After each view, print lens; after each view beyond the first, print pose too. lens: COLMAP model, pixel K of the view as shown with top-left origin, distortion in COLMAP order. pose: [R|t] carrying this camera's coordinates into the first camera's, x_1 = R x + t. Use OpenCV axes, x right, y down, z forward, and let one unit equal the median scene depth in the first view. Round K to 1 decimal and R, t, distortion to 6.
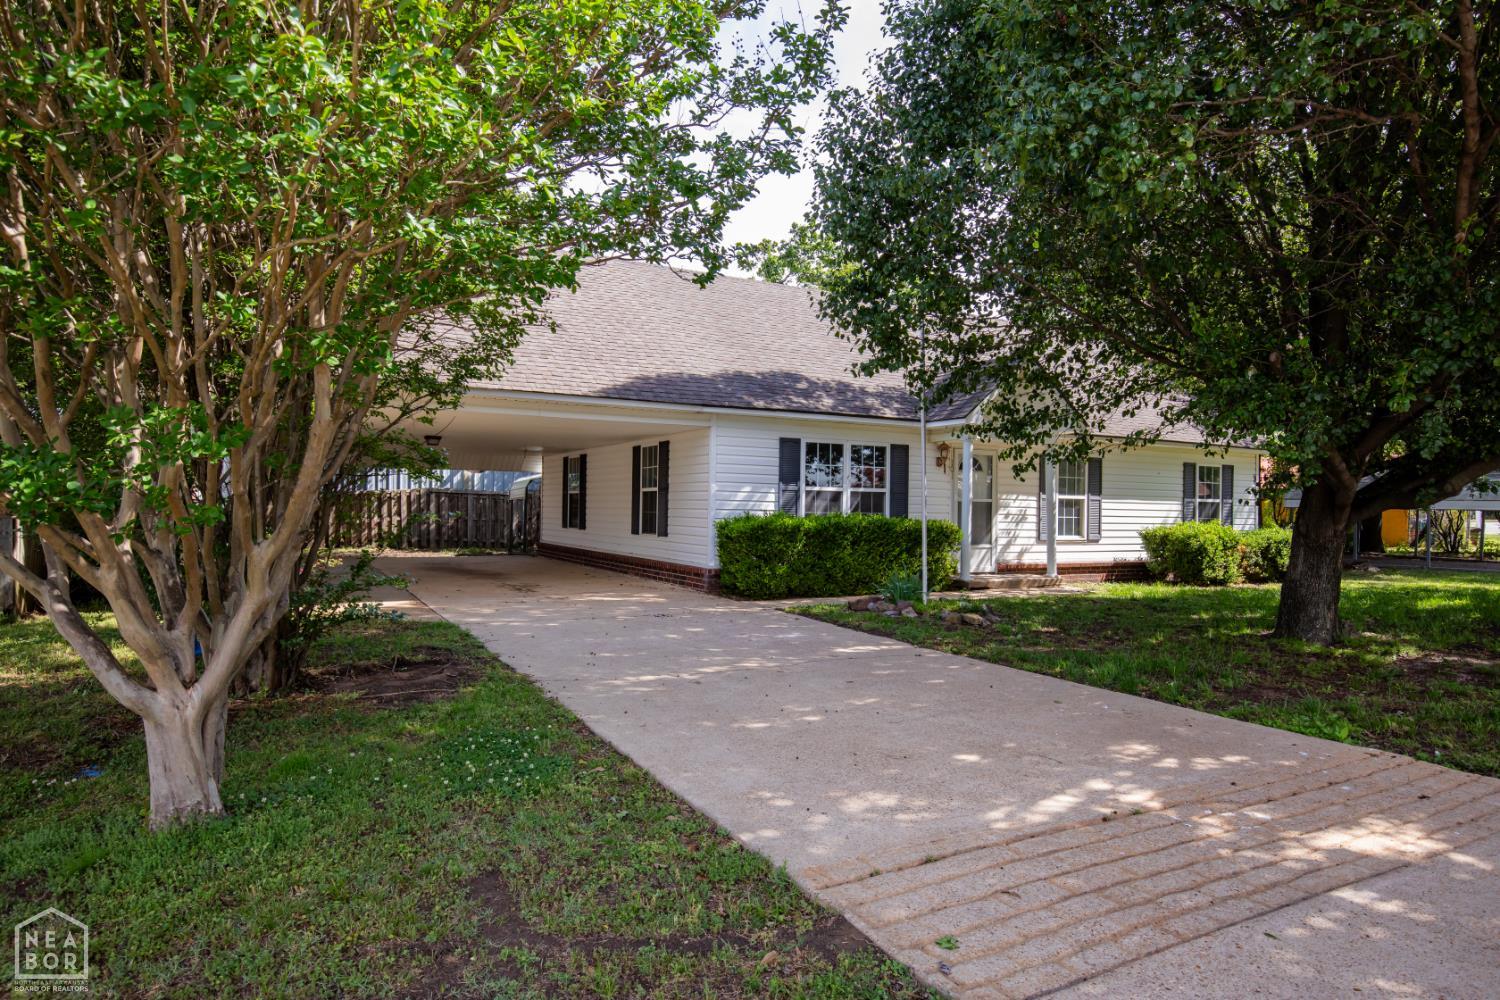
lens RADIAL K [[870.2, 0, 750.0], [0, 870.2, 500.0], [0, 0, 1]] dist [-0.005044, 0.000920]
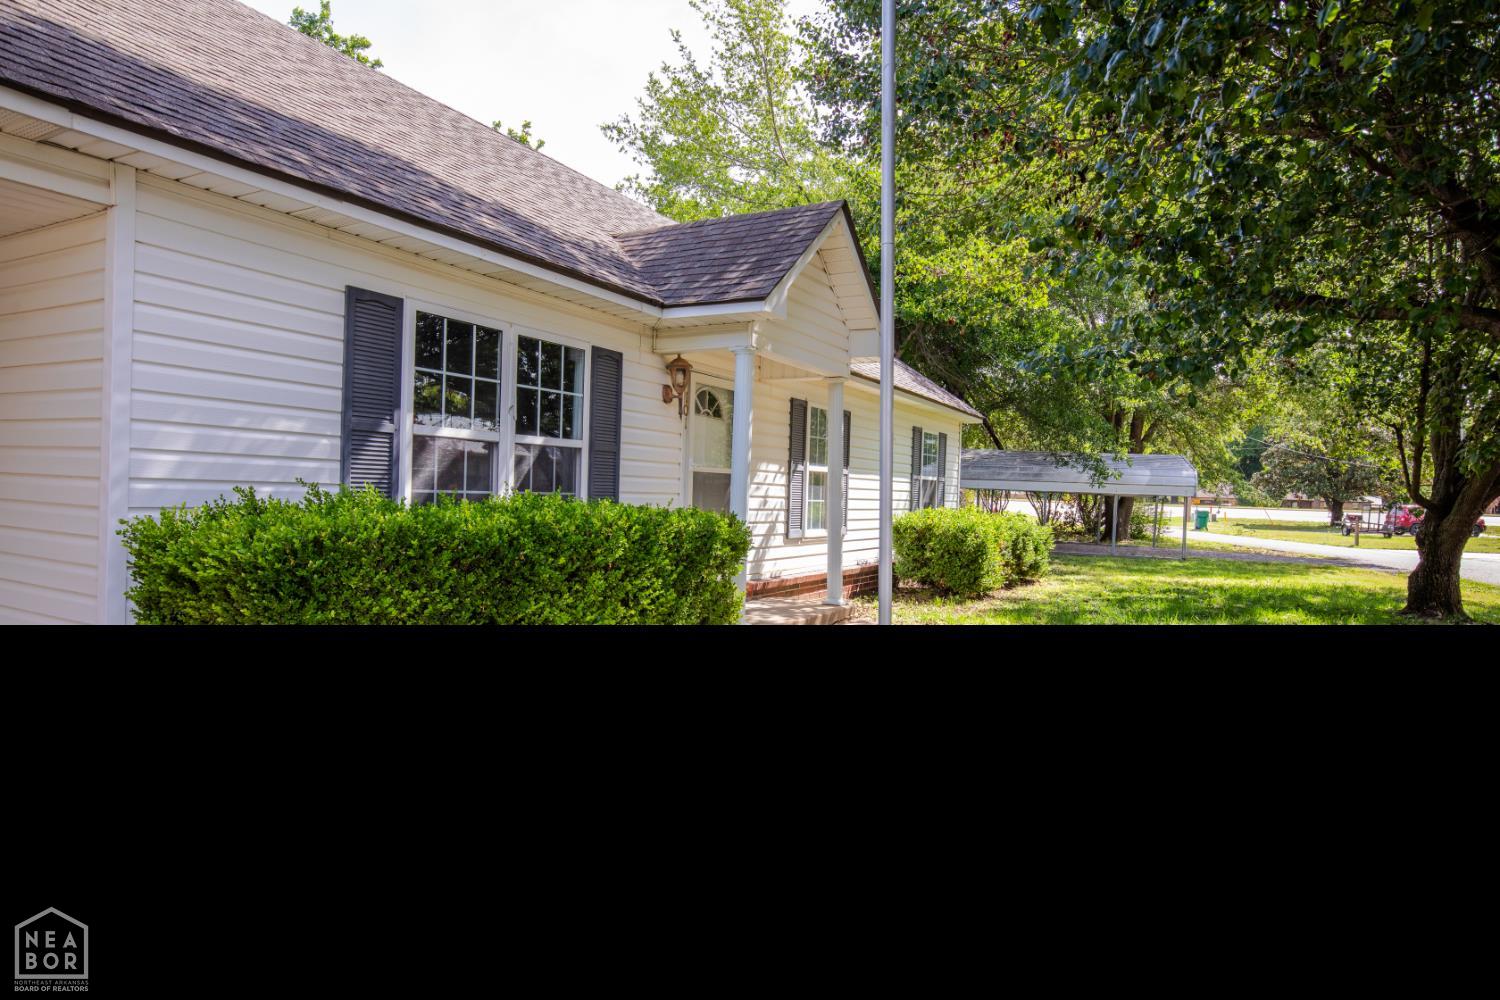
lens RADIAL K [[870.2, 0, 750.0], [0, 870.2, 500.0], [0, 0, 1]] dist [-0.005044, 0.000920]
pose [[0.841760, 0.003505, 0.539841, -0.017810], [-0.019931, 0.999499, 0.024587, 0.005166], [-0.539484, -0.031456, 0.841408, 0.541972]]
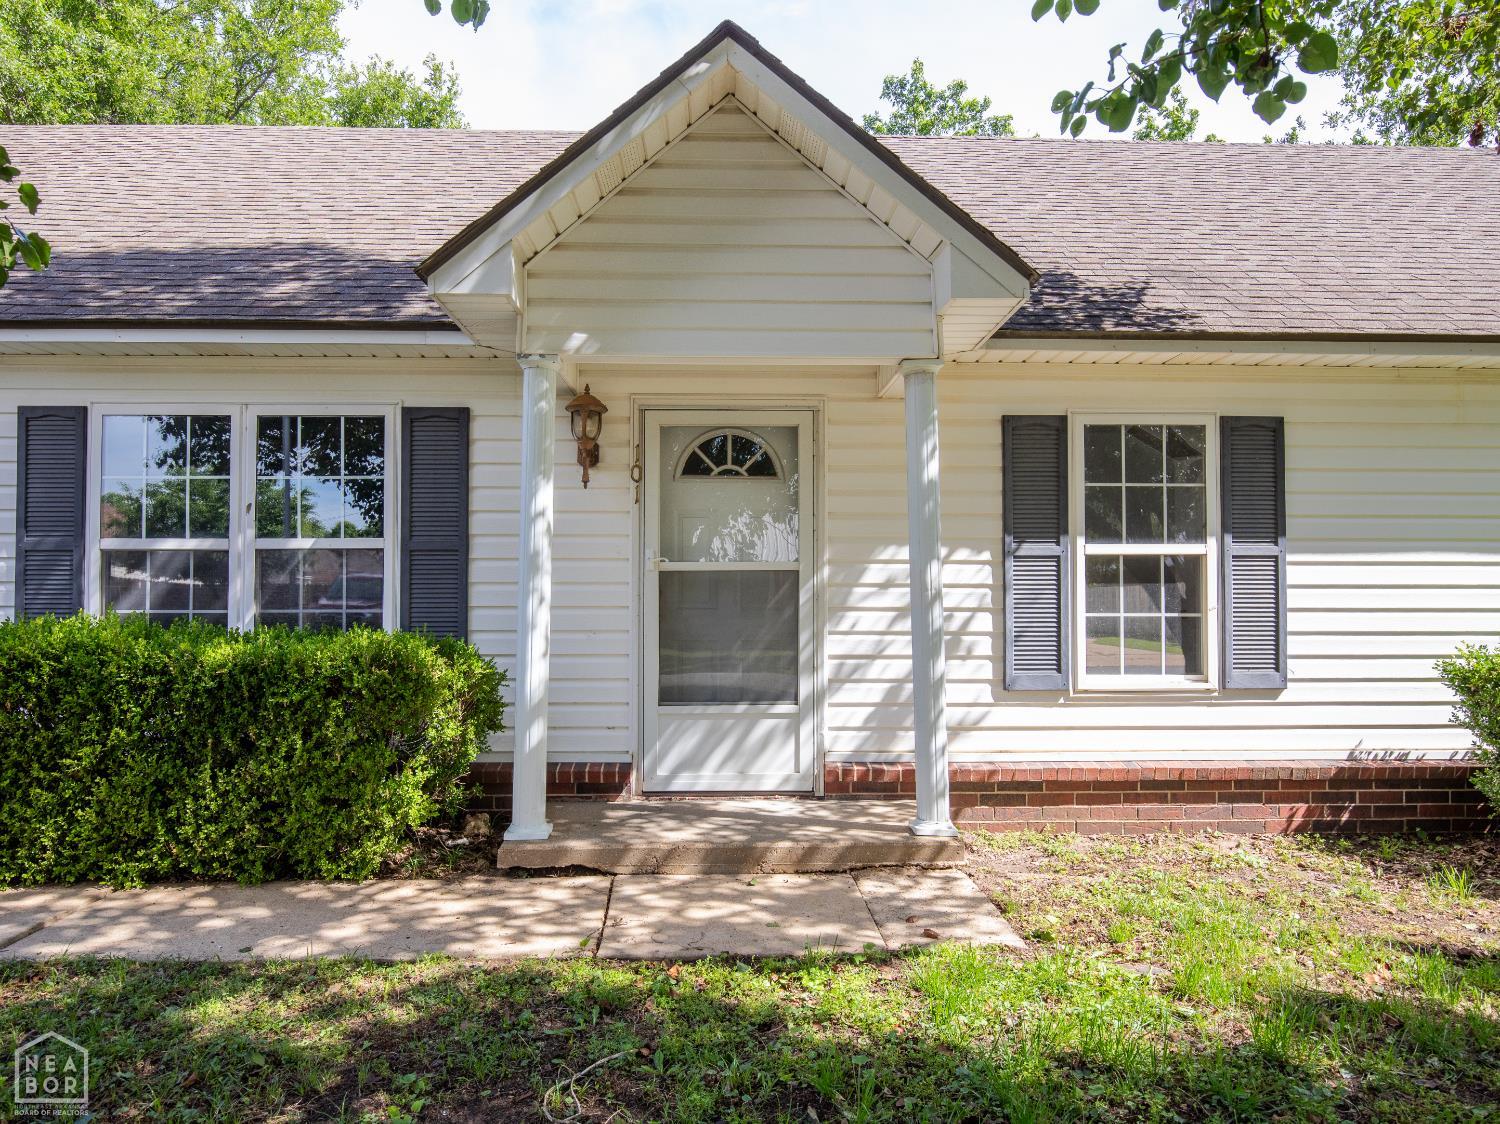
lens RADIAL K [[770.7, 0, 750.4], [0, 770.7, 597.6], [0, 0, 1]] dist [0.000236, 0.000081]
pose [[0.893777, -0.022719, -0.447937, 0.402964], [0.019129, 0.999738, -0.012537, 0.016048], [0.448104, 0.002636, 0.893977, 0.766096]]
